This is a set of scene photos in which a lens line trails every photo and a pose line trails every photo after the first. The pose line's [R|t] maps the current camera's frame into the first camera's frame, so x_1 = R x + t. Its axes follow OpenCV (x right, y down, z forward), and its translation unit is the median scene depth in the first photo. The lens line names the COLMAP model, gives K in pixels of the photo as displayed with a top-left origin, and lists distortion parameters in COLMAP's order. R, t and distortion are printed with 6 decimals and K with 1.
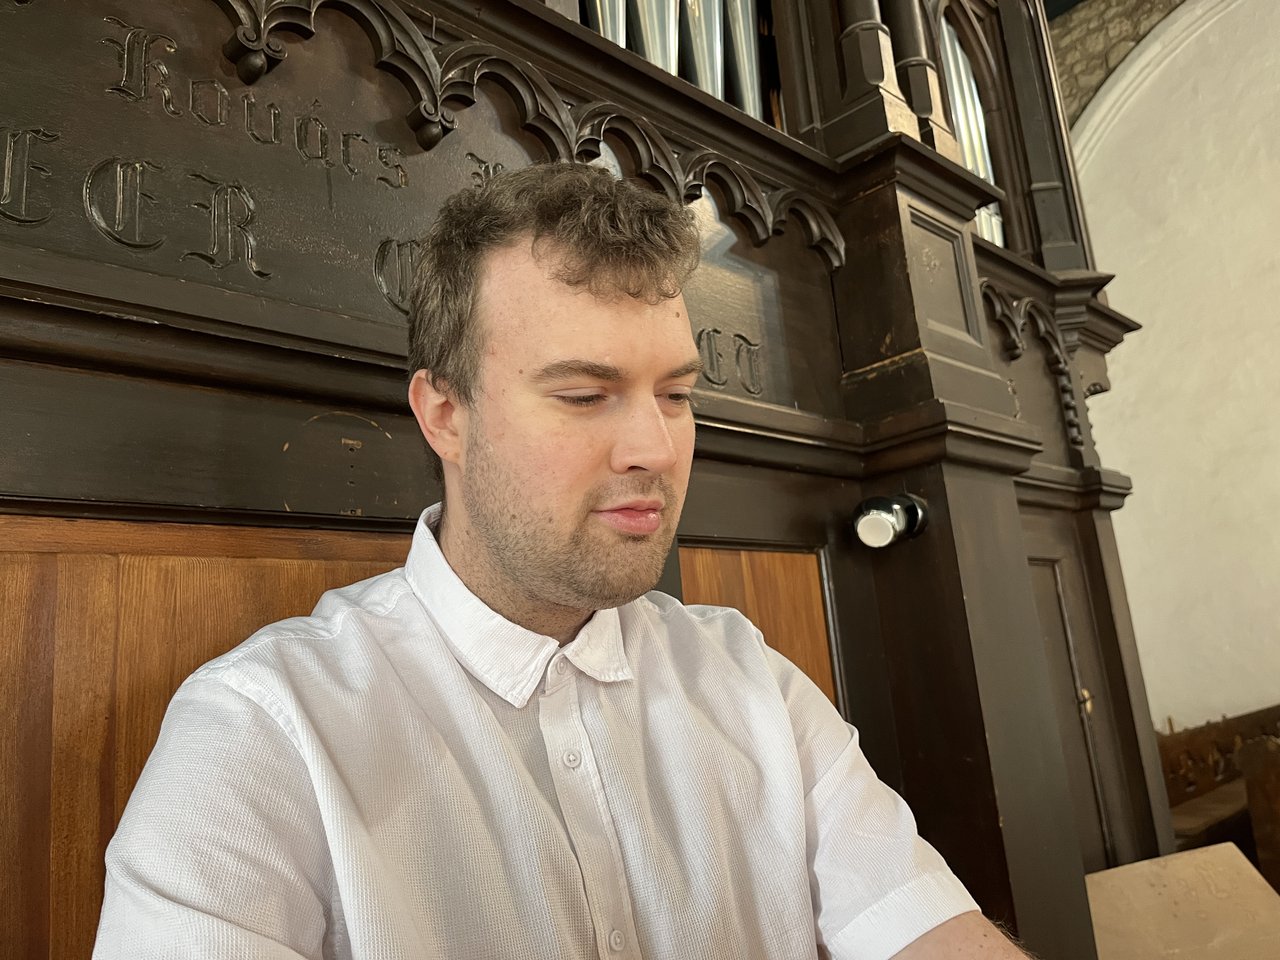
lens RADIAL K [[976.4, 0, 640.4], [0, 976.4, 485.4], [0, 0, 1]] dist [-0.024524, -0.022438]
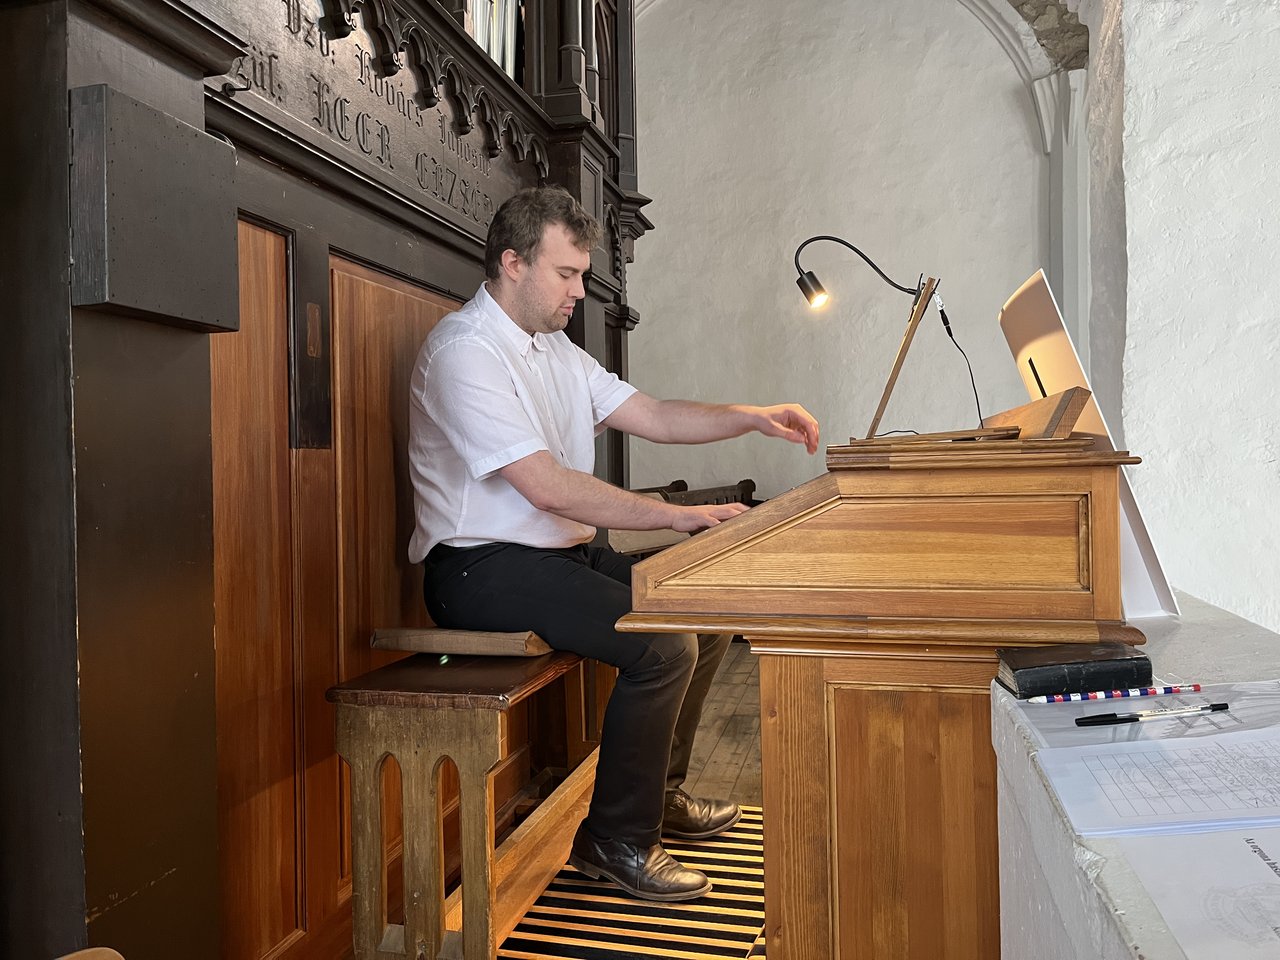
lens RADIAL K [[976.4, 0, 642.9], [0, 976.4, 478.5], [0, 0, 1]] dist [-0.024524, -0.022438]
pose [[0.838196, 0.073711, 0.540364, -0.457291], [-0.176491, 0.974168, 0.140882, 0.033282], [-0.516021, -0.213456, 0.829553, -0.591687]]
